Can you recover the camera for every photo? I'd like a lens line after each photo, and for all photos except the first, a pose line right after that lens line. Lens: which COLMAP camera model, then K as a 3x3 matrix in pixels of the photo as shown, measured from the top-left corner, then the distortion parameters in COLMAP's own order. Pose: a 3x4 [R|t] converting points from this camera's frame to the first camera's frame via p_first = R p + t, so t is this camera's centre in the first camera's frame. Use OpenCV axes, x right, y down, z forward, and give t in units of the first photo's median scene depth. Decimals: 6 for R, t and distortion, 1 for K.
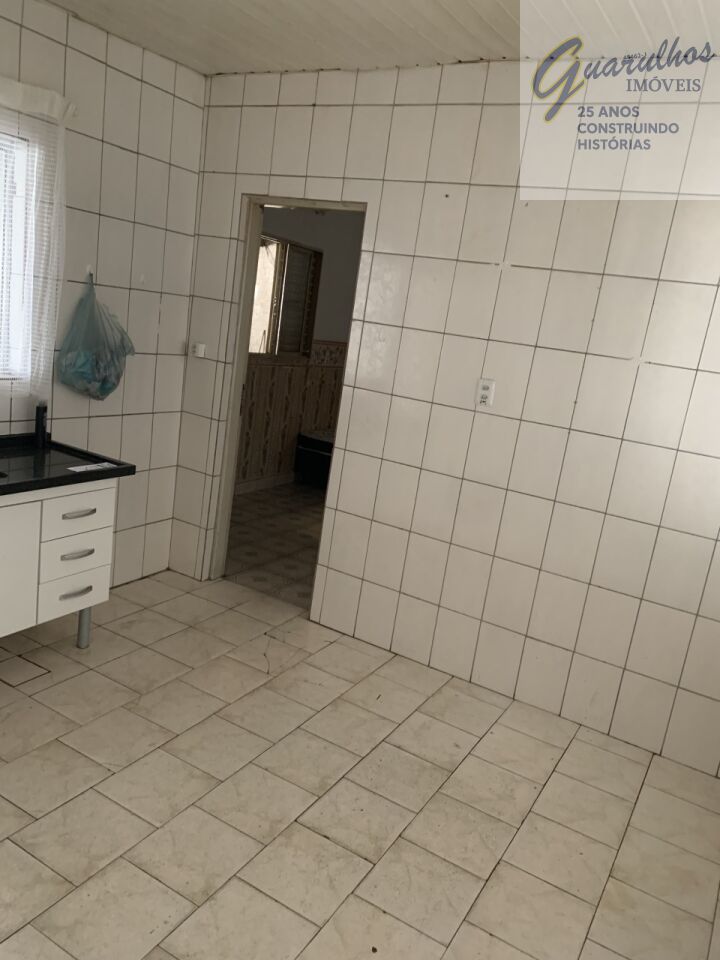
lens RADIAL K [[733.4, 0, 353.1], [0, 733.4, 486.2], [0, 0, 1]] dist [0.047989, -0.057006]
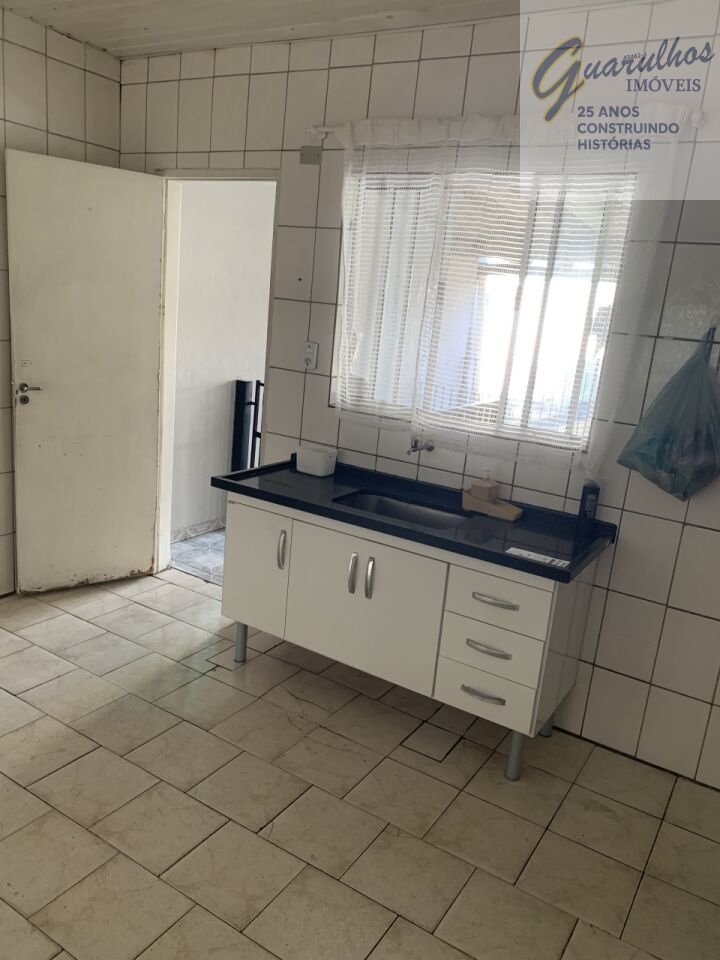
lens RADIAL K [[733.4, 0, 353.1], [0, 733.4, 486.2], [0, 0, 1]] dist [0.047989, -0.057006]
pose [[-0.025596, 0.108162, -0.993804, 0.446952], [-0.318989, 0.941276, 0.110661, -0.127026], [0.947413, 0.319845, 0.010410, 0.817838]]
